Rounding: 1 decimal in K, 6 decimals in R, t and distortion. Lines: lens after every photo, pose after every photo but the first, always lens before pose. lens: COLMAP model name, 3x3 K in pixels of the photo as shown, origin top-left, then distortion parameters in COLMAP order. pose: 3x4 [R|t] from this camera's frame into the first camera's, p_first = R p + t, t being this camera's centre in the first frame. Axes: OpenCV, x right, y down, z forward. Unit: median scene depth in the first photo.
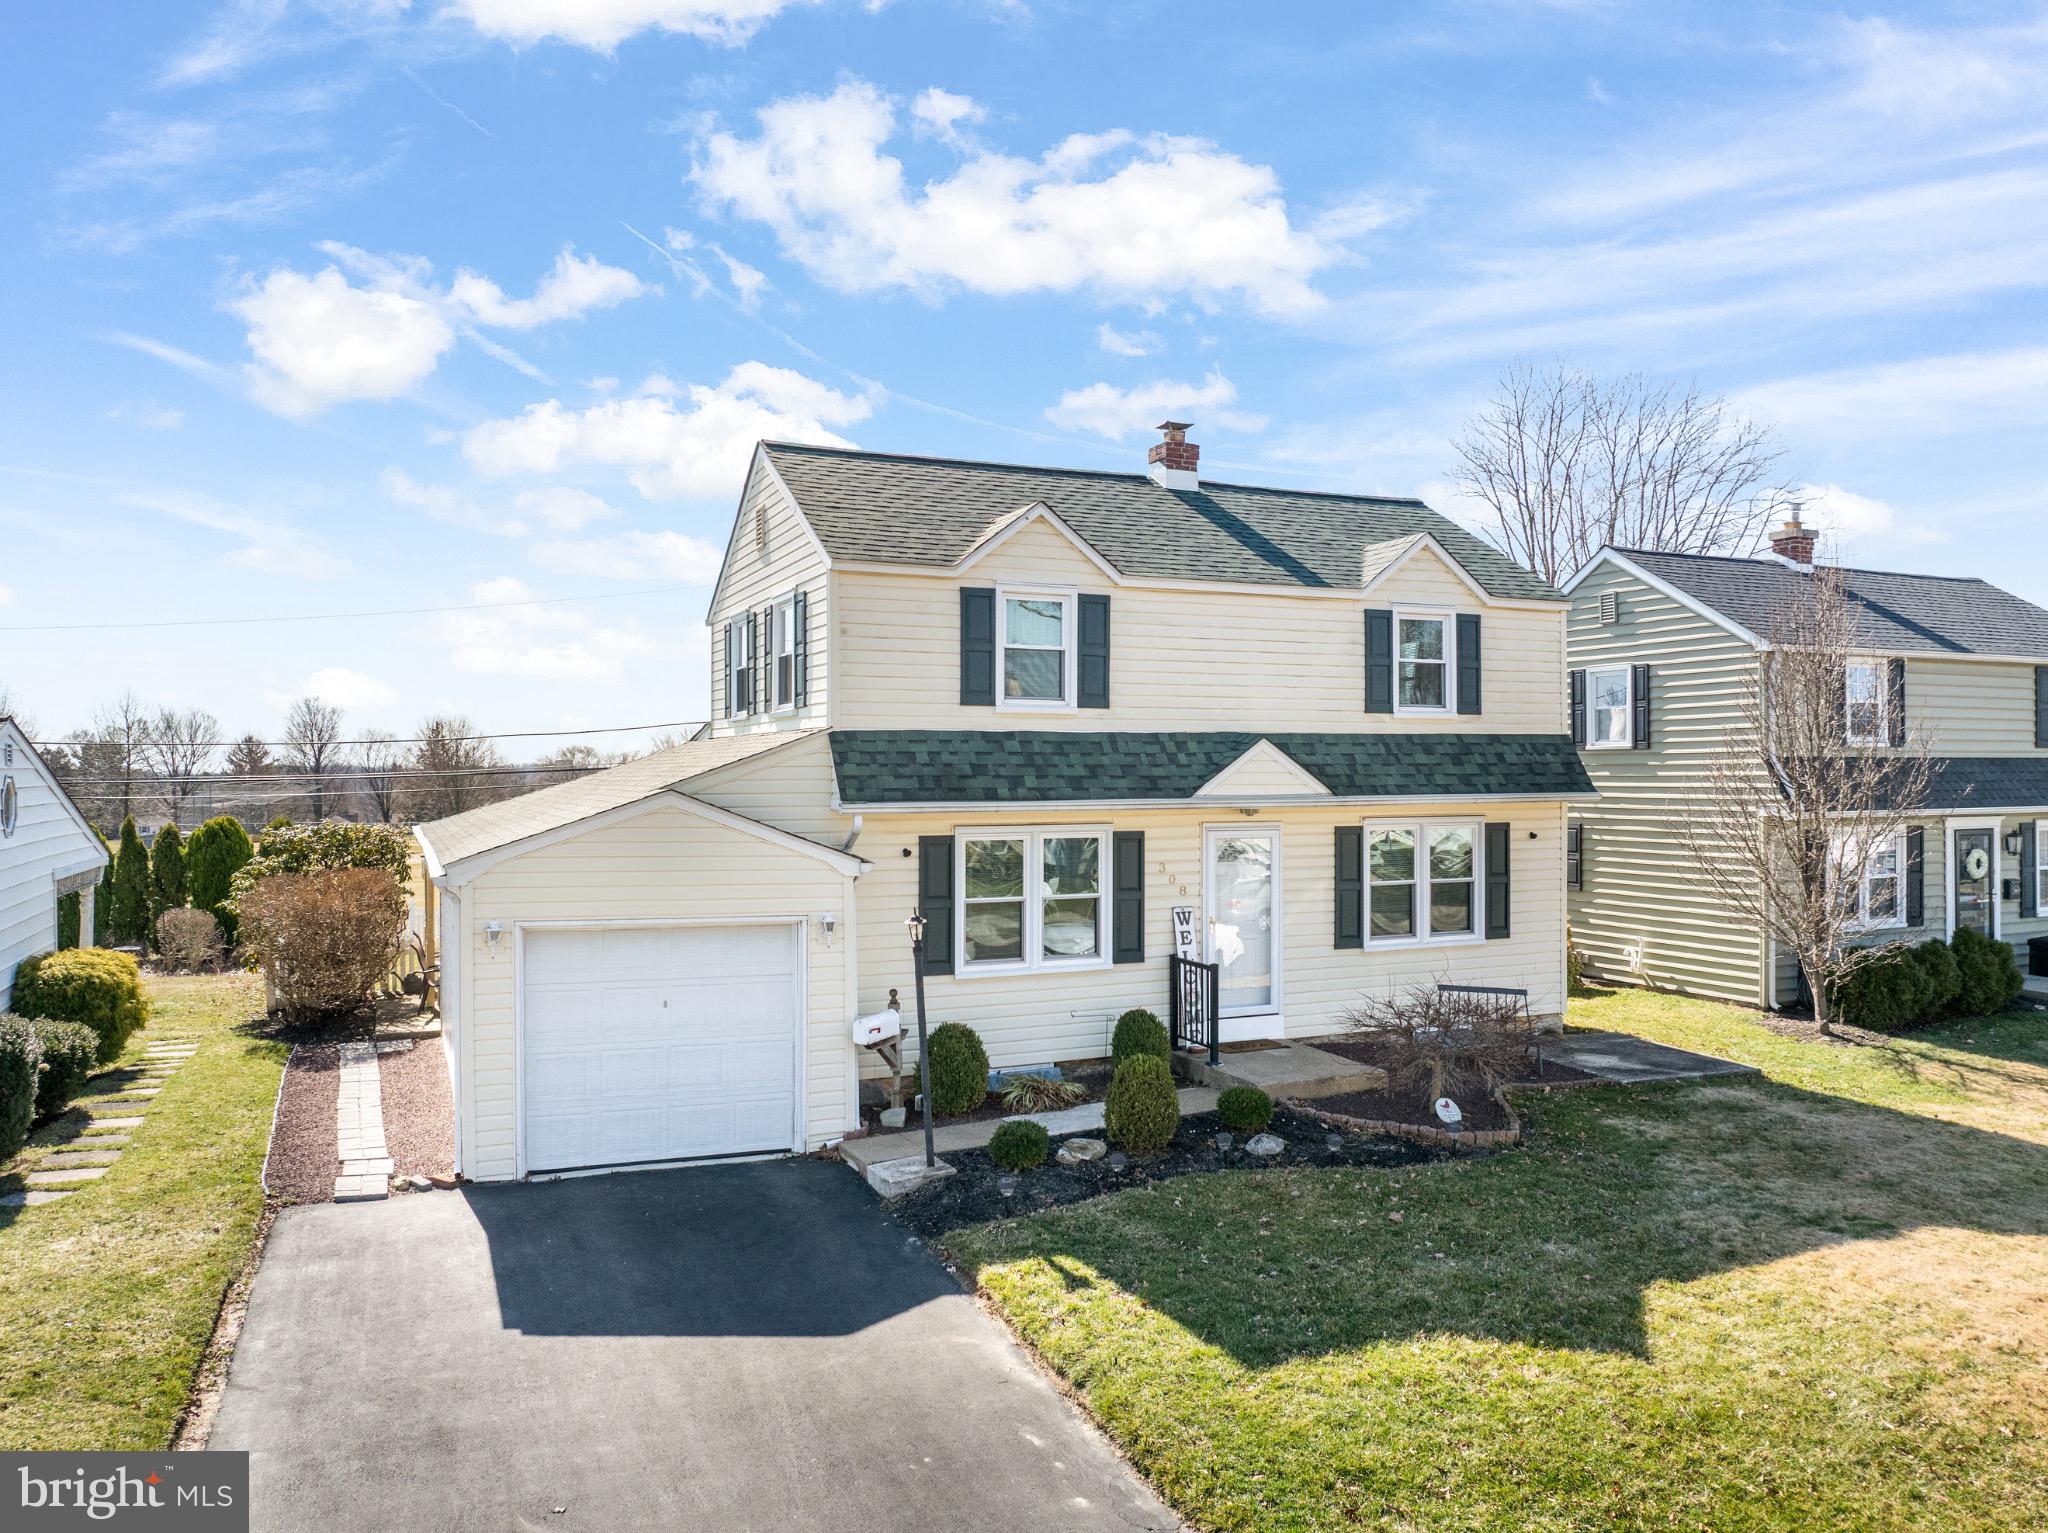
lens RADIAL K [[1465.1, 0, 1031.3], [0, 1465.1, 767.3], [0, 0, 1]] dist [-0.036932, -0.007594]
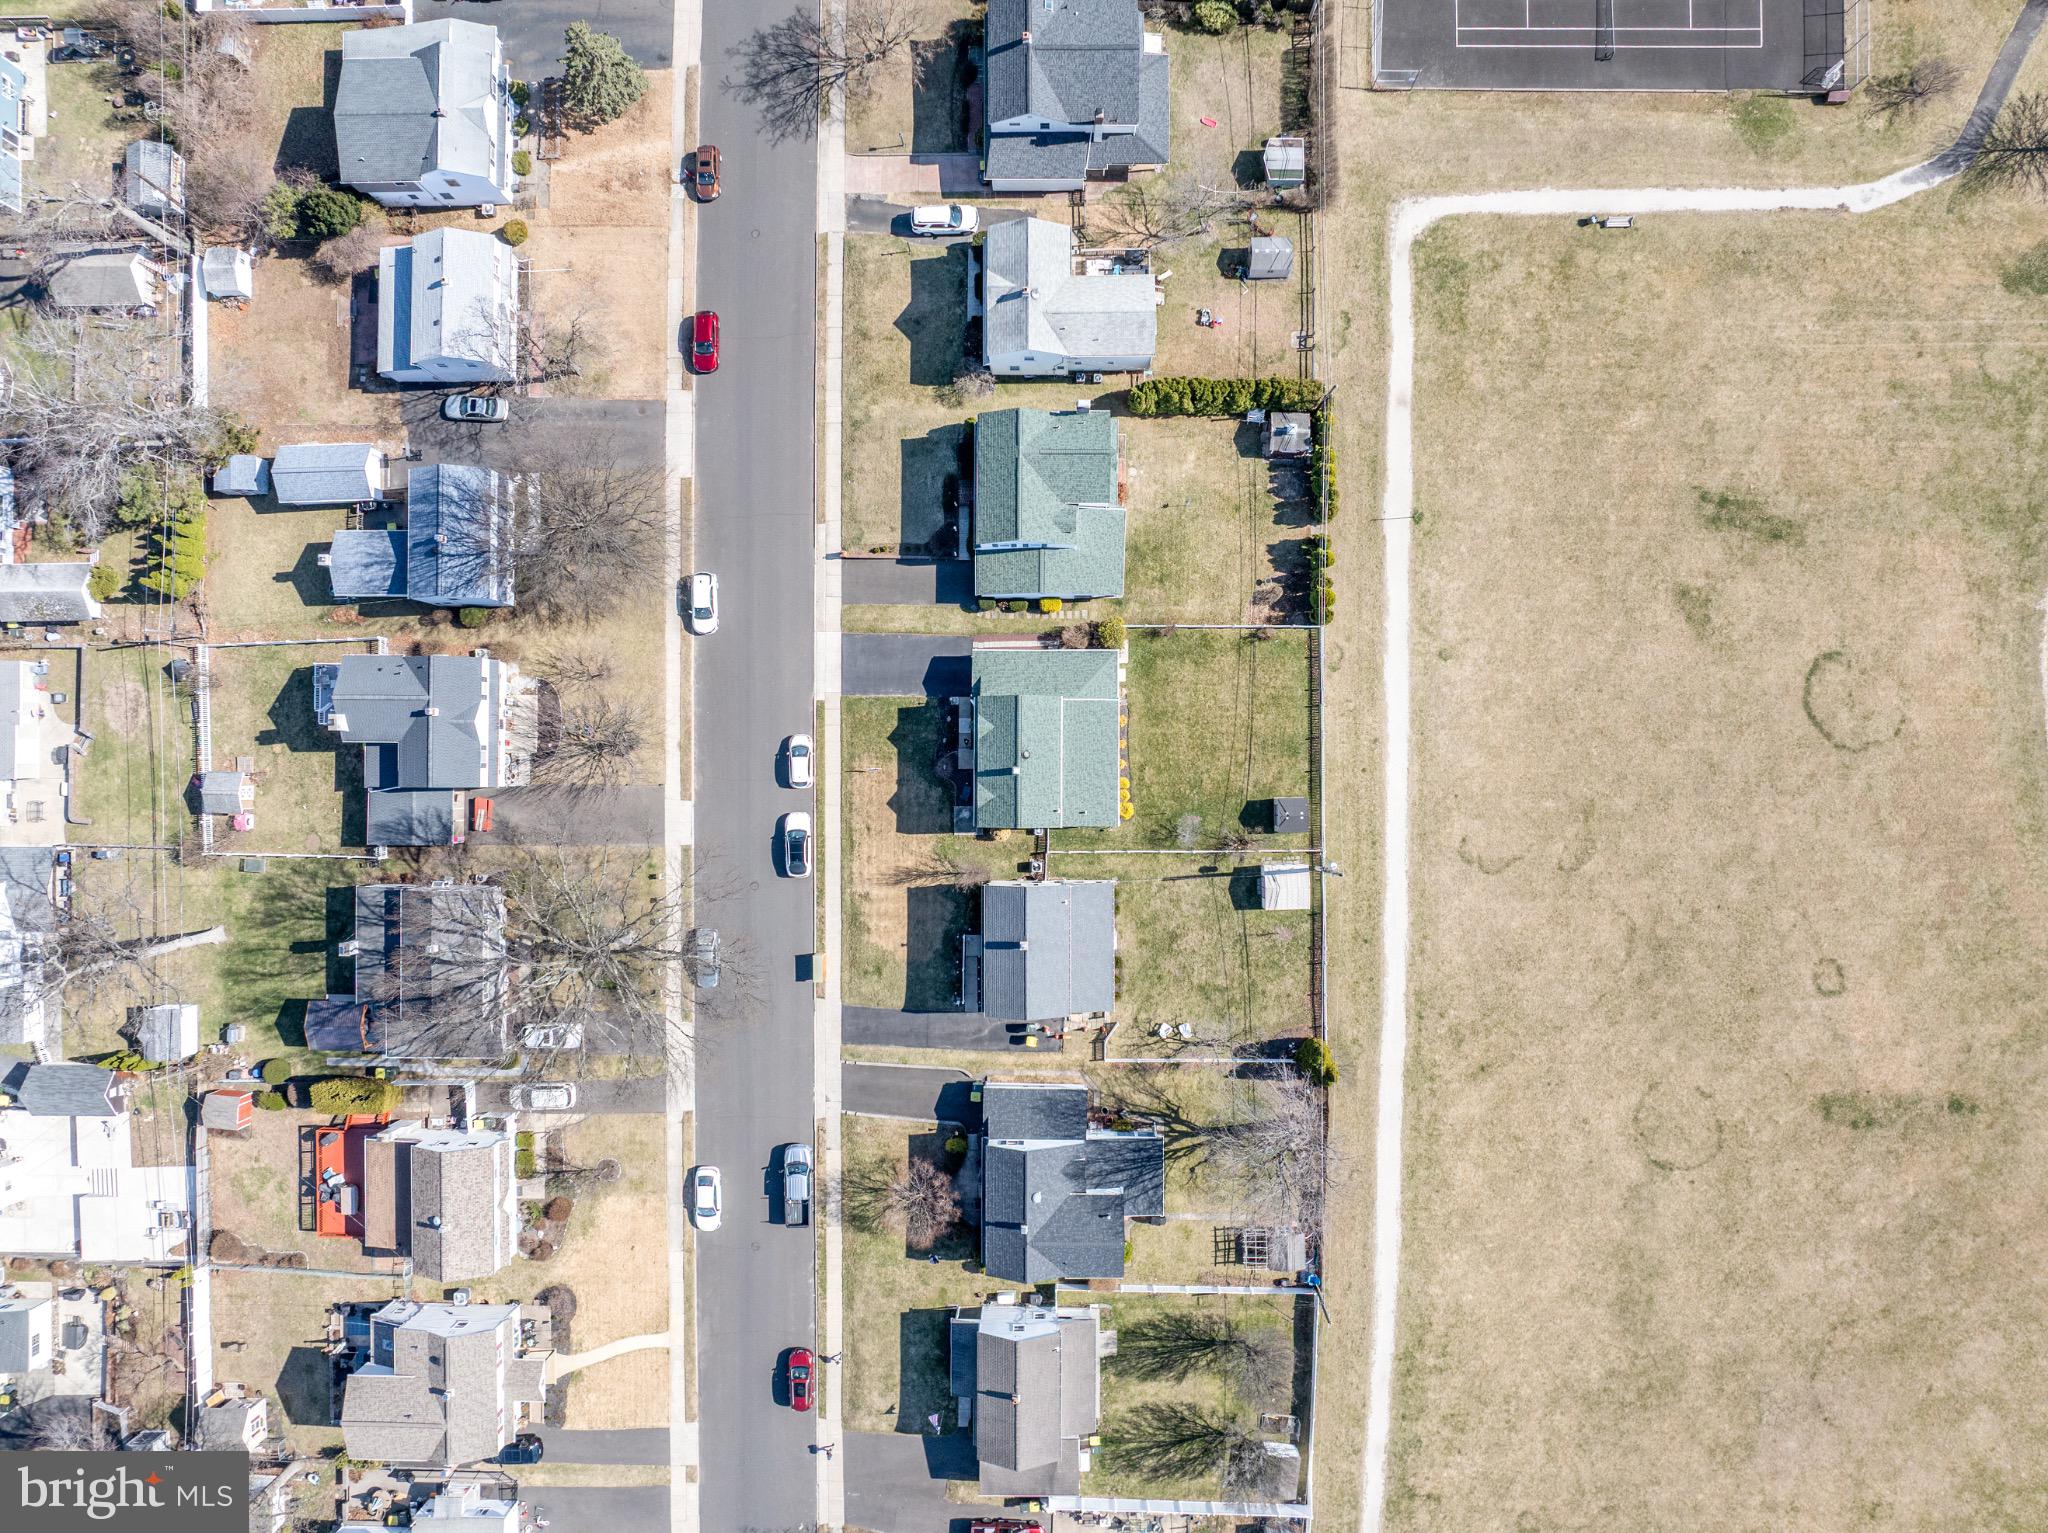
lens RADIAL K [[1465.1, 0, 1031.3], [0, 1465.1, 767.3], [0, 0, 1]] dist [-0.036932, -0.007594]
pose [[-0.408710, 0.912641, -0.006462, 0.127470], [0.014475, 0.013562, 0.999803, -6.957552], [0.912549, 0.408536, -0.018753, 1.399649]]
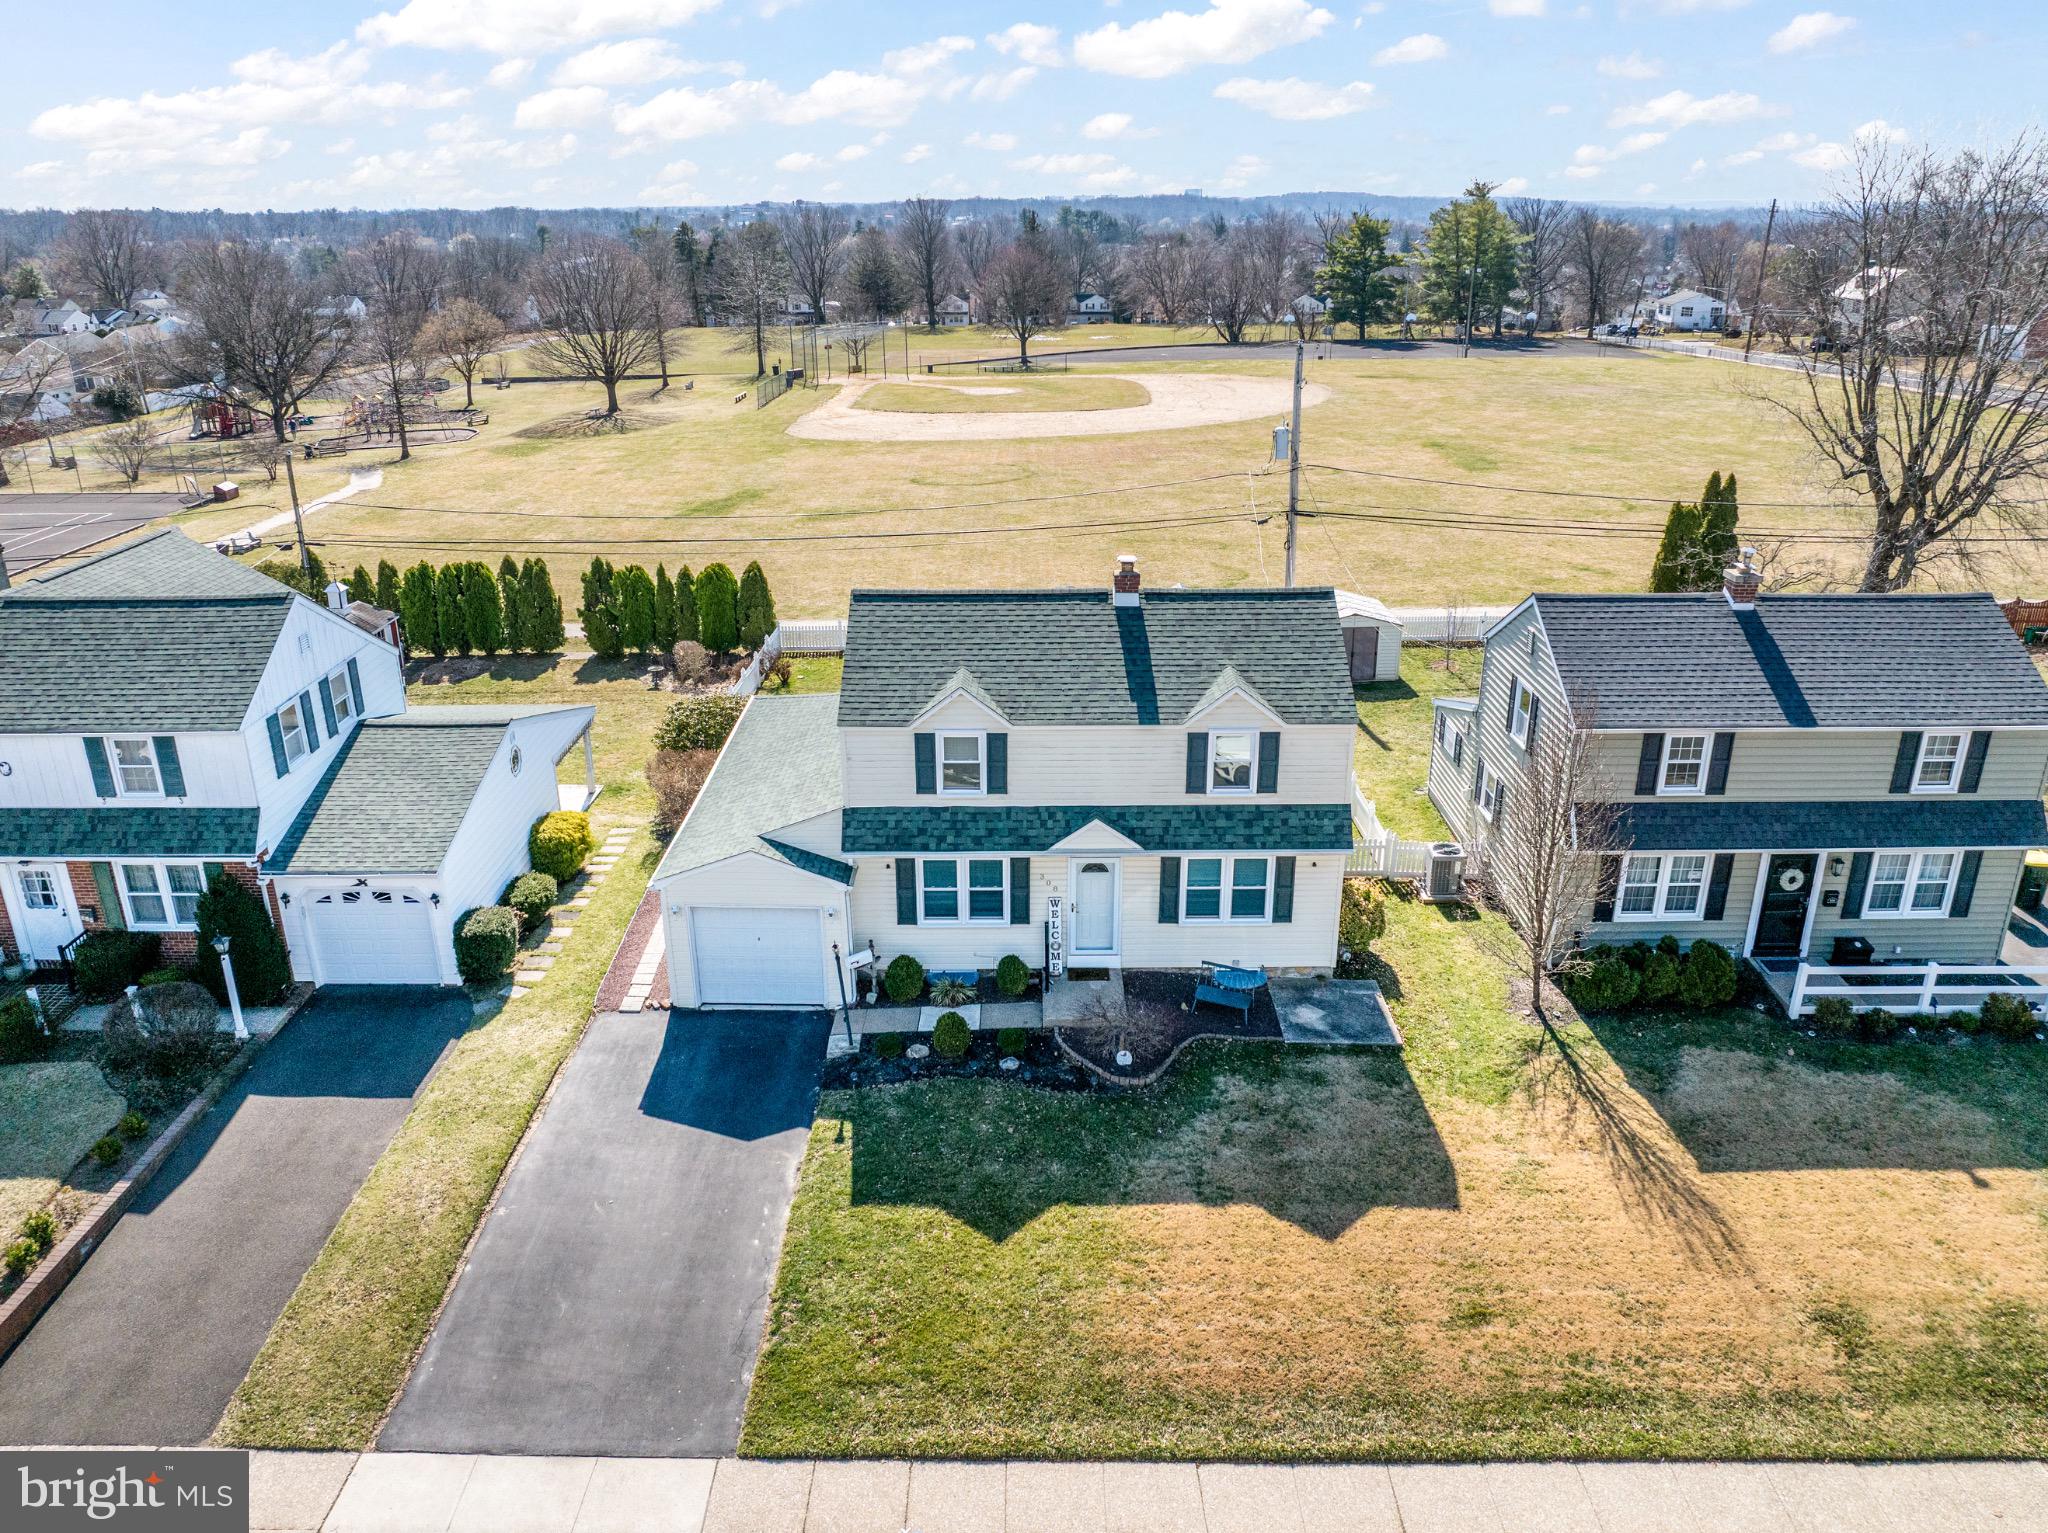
lens RADIAL K [[1450.9, 0, 1024.0], [0, 1450.9, 766.5], [0, 0, 1]] dist [-0.045076, -0.005553]
pose [[0.911766, 0.147800, -0.383194, 0.732009], [0.004886, 0.929035, 0.369959, -0.713093], [0.410680, -0.339189, 0.846341, -0.450590]]
